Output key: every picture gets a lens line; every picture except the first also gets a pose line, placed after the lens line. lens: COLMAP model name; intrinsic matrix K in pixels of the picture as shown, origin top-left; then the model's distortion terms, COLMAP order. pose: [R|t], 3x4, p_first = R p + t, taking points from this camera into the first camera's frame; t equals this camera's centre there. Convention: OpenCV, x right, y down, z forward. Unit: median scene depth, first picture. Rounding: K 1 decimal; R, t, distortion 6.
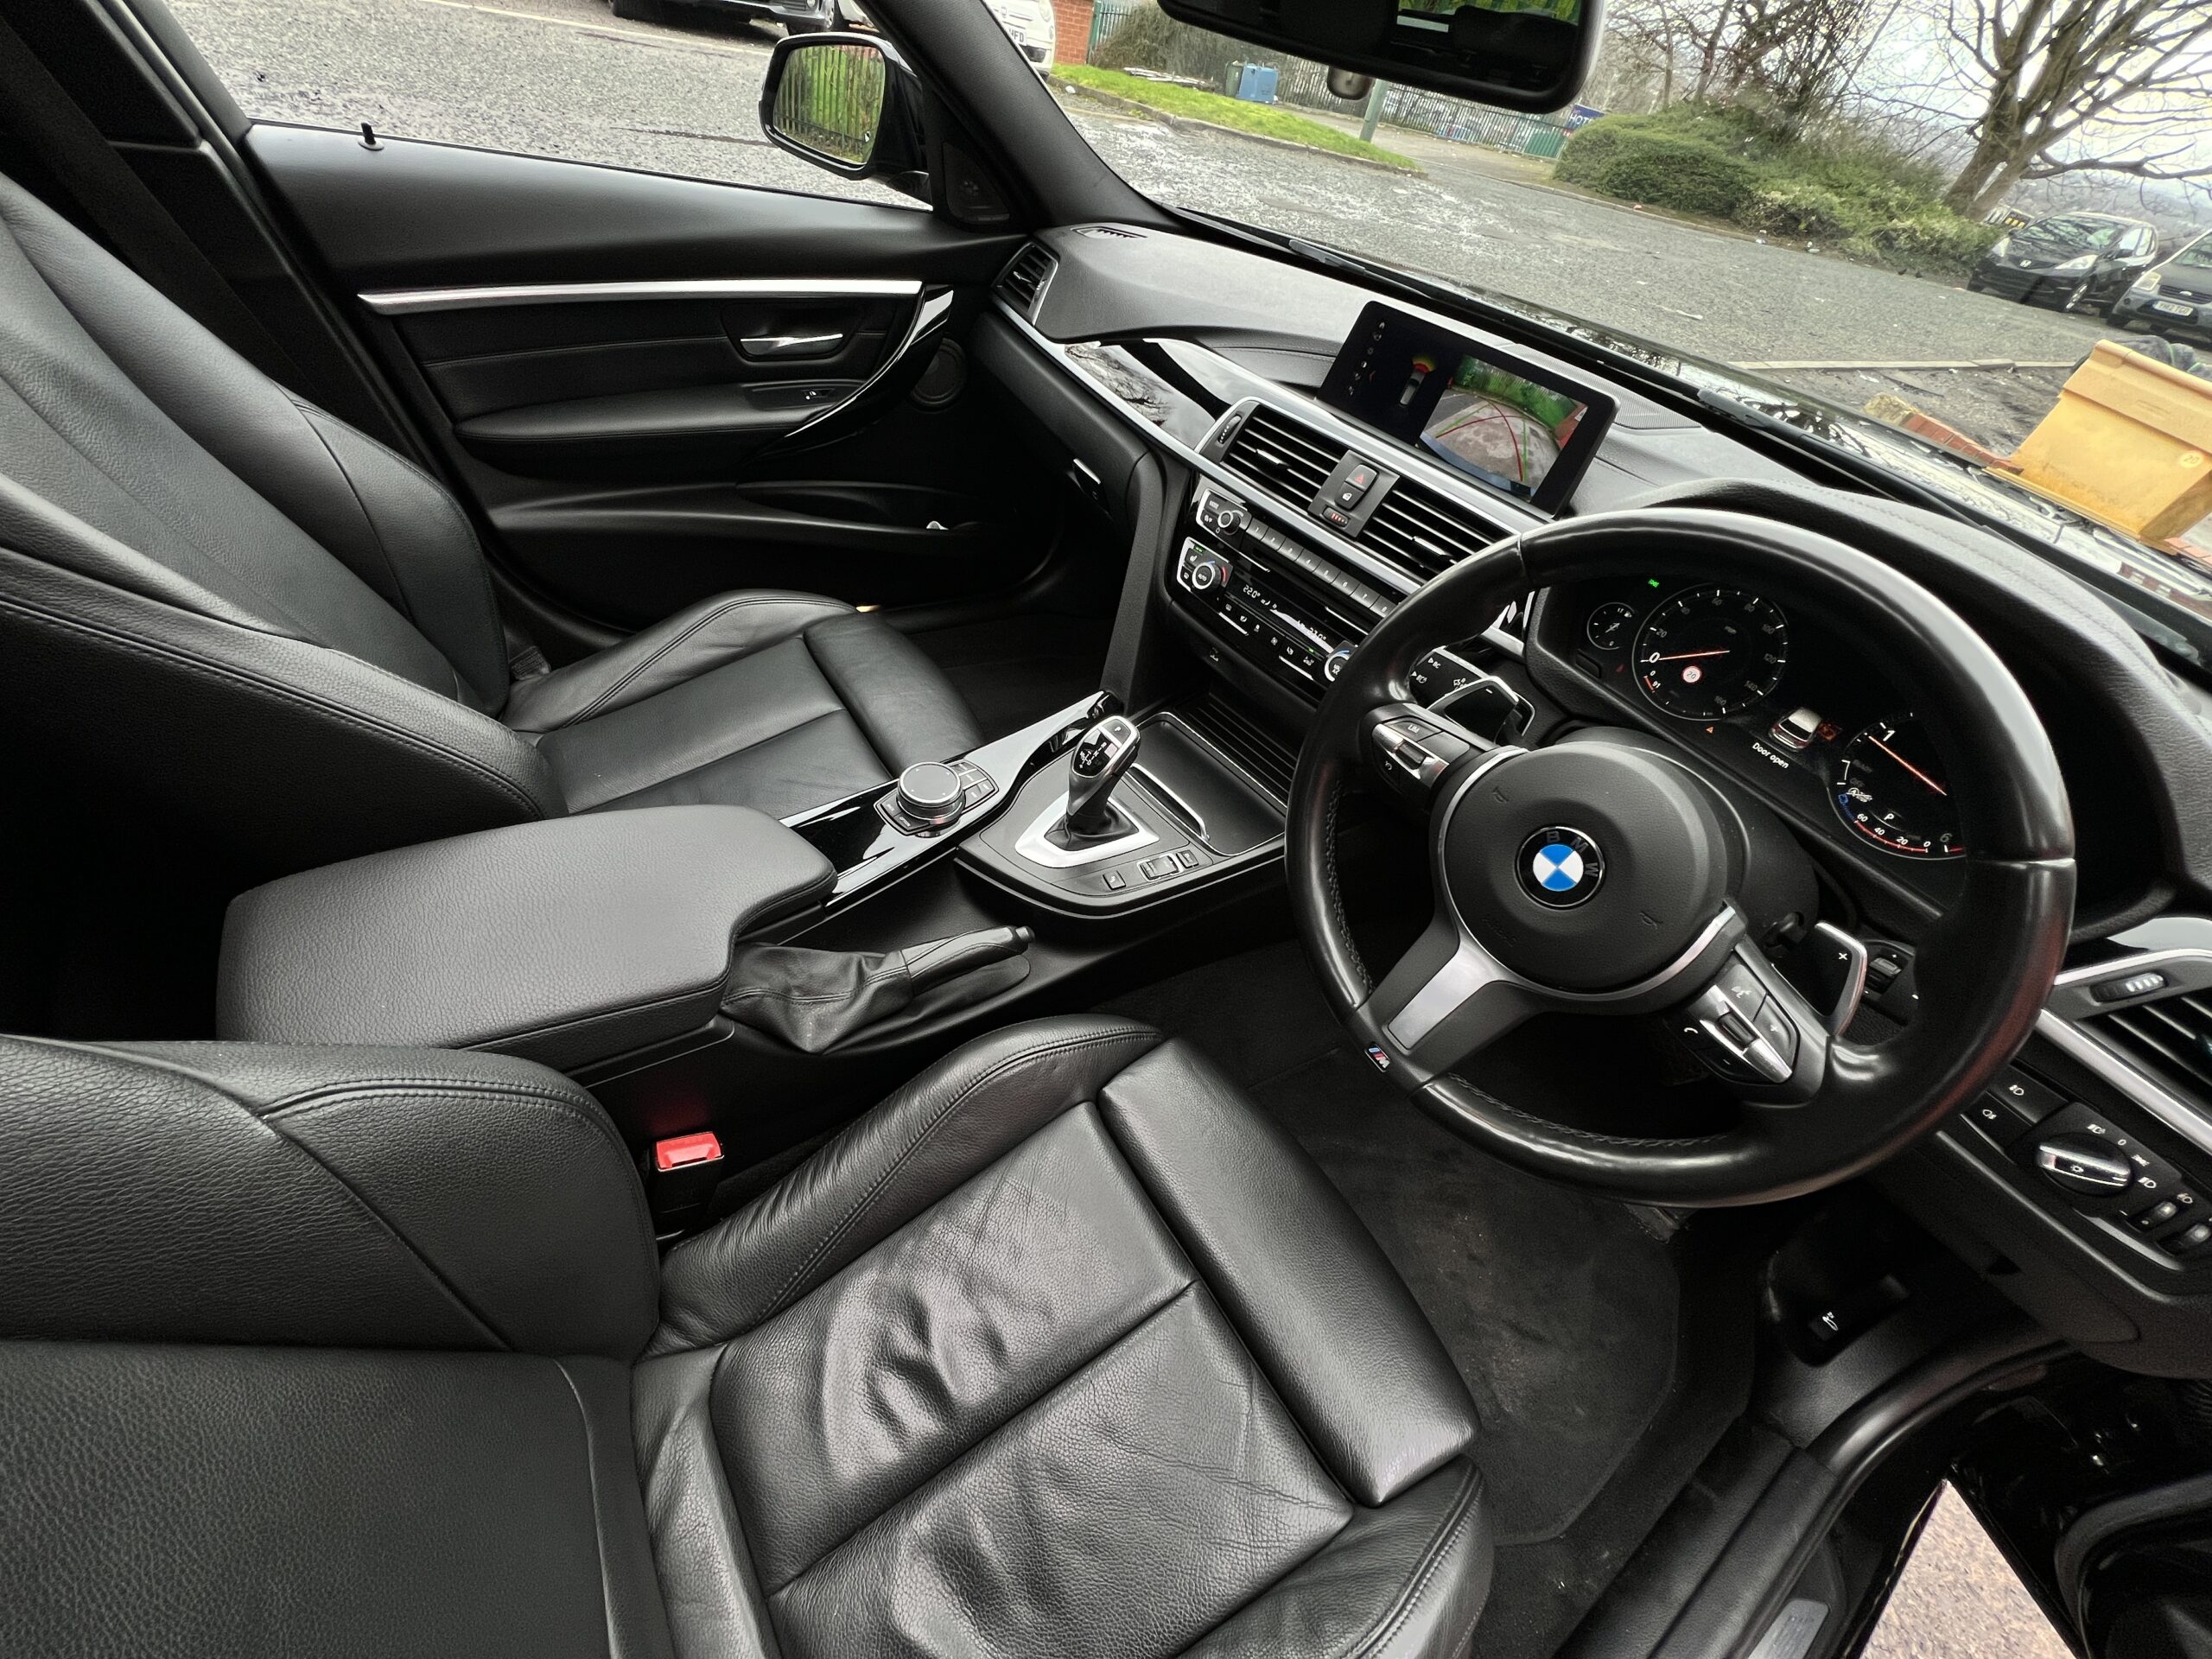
lens RADIAL K [[895.5, 0, 1109.2], [0, 895.5, 827.0], [0, 0, 1]] dist [-0.001767, -0.000215]
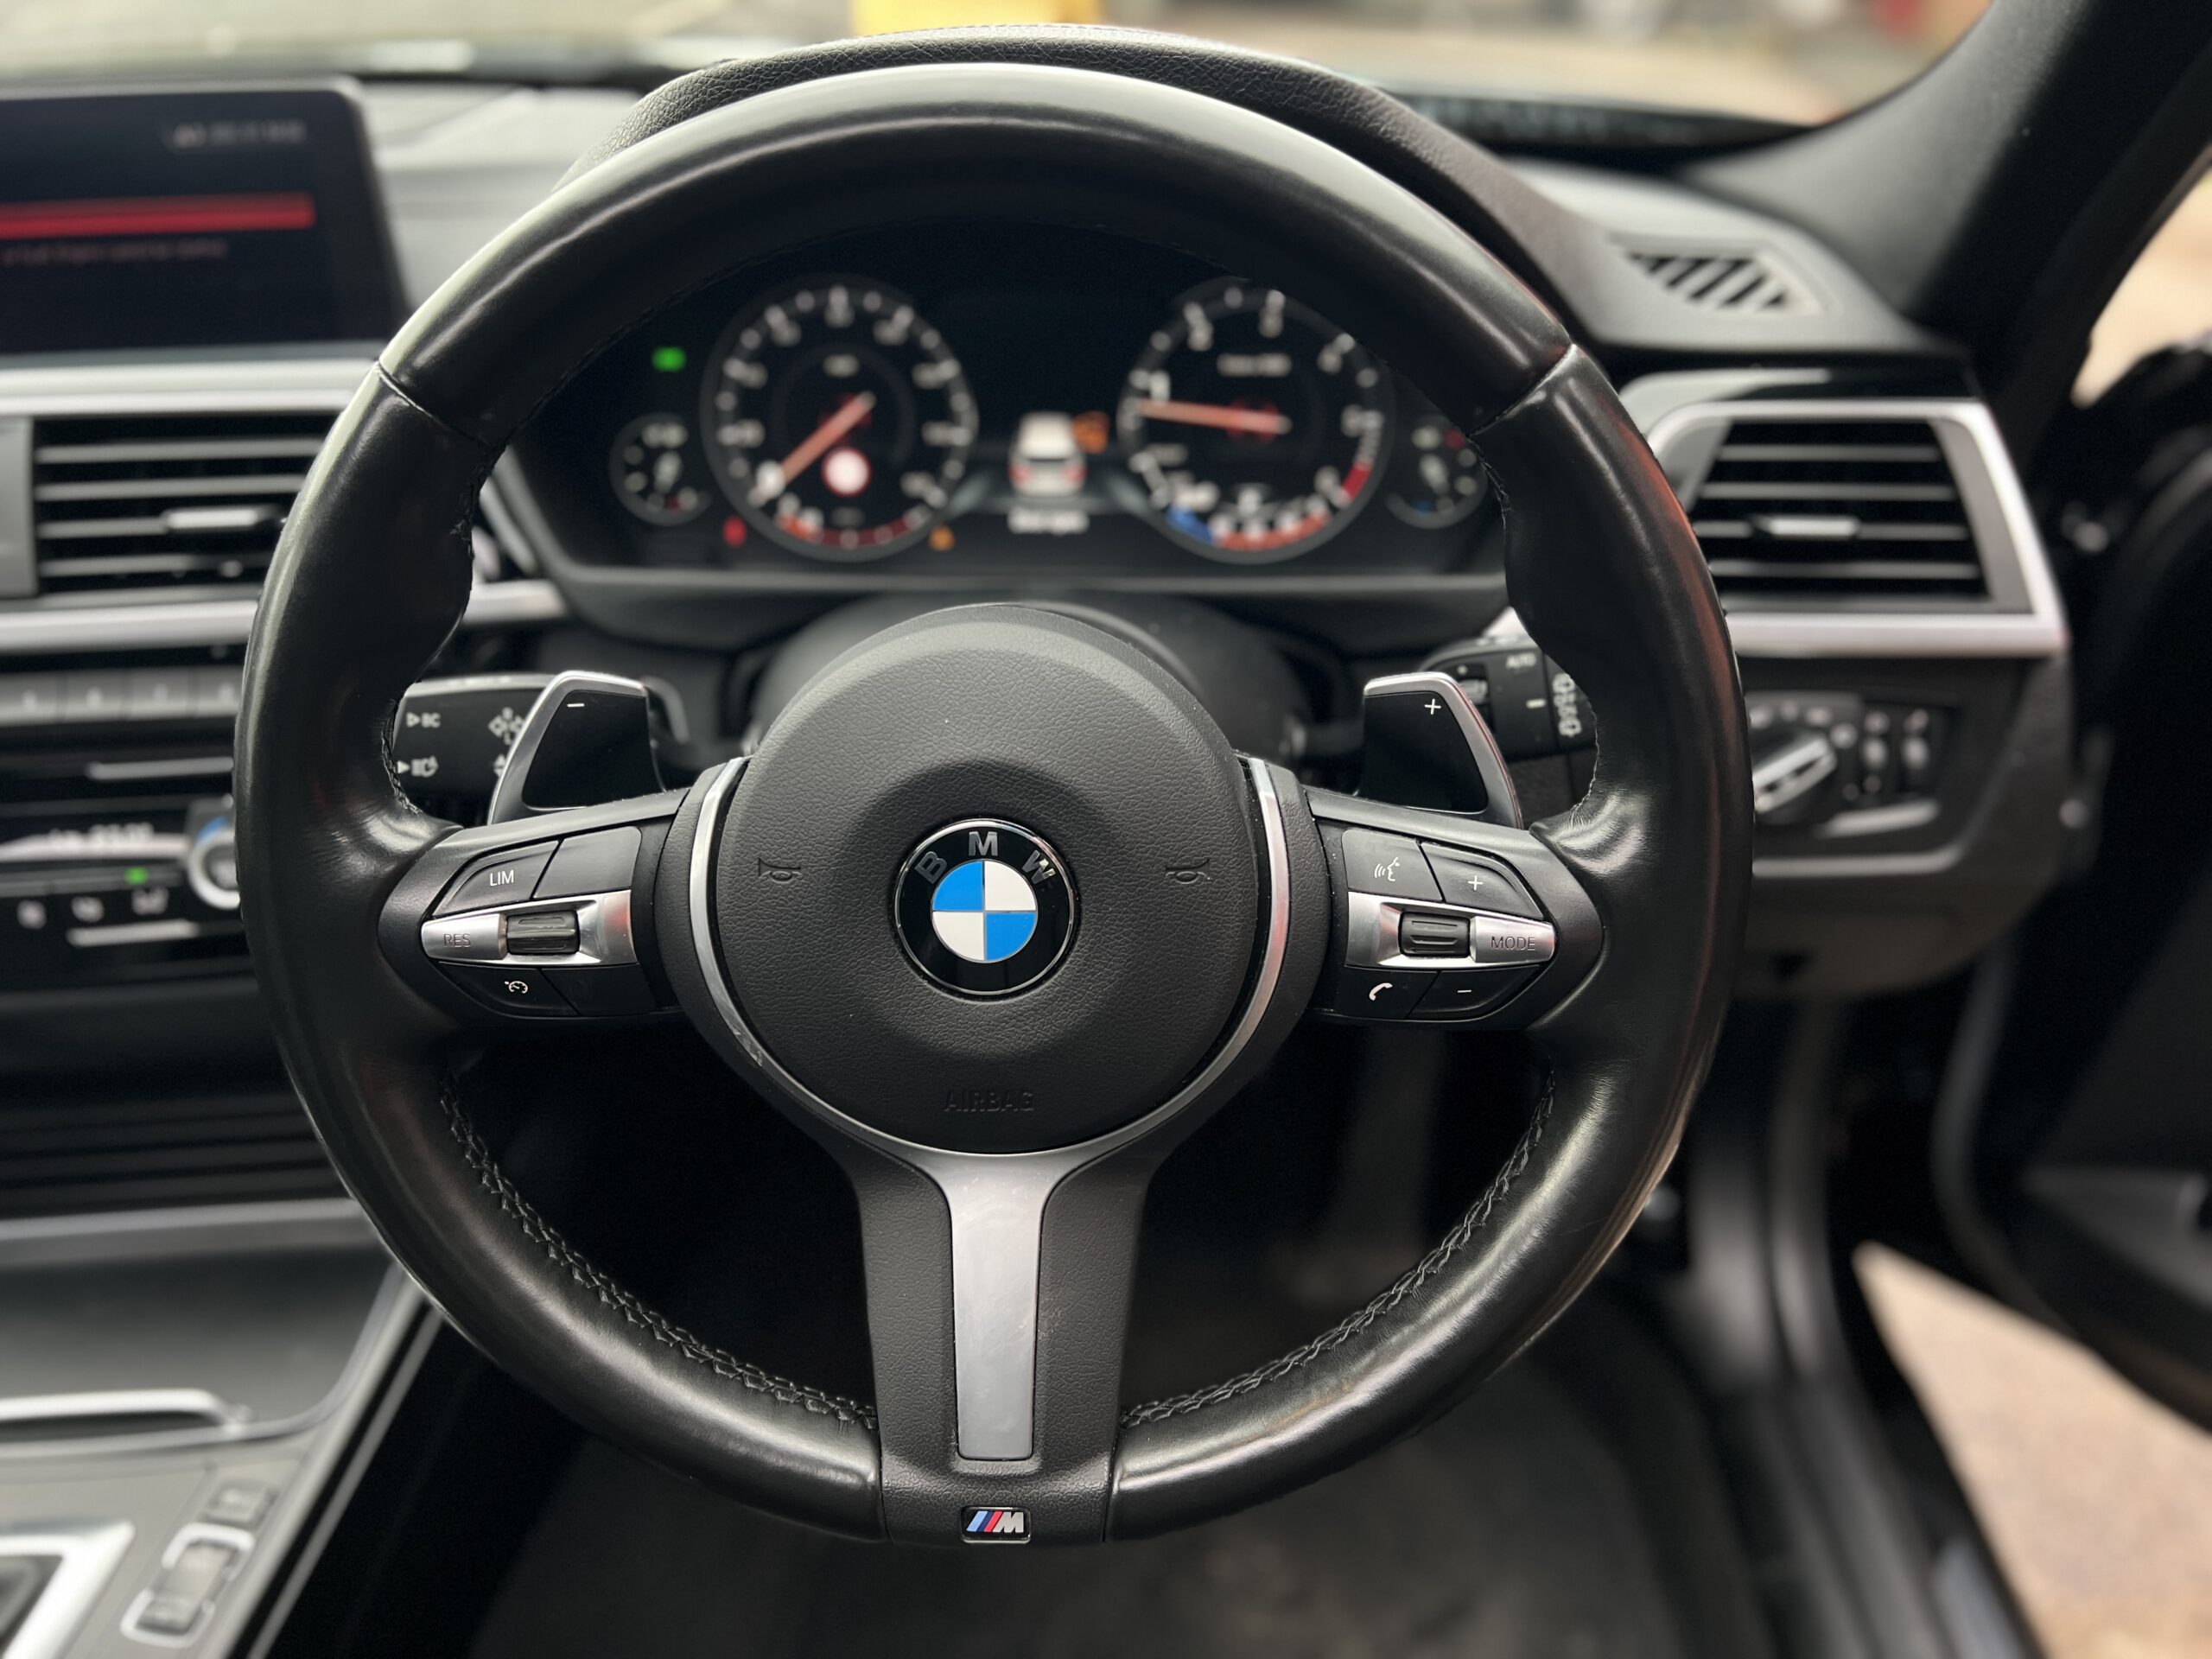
lens RADIAL K [[1652.0, 0, 1099.5], [0, 1652.0, 832.5], [0, 0, 1]] dist [-0.007507, -0.005099]
pose [[0.549982, -0.578403, 0.602470, 0.054505], [0.652476, 0.747866, 0.122358, -0.041174], [-0.521339, 0.325802, 0.788707, 0.272857]]
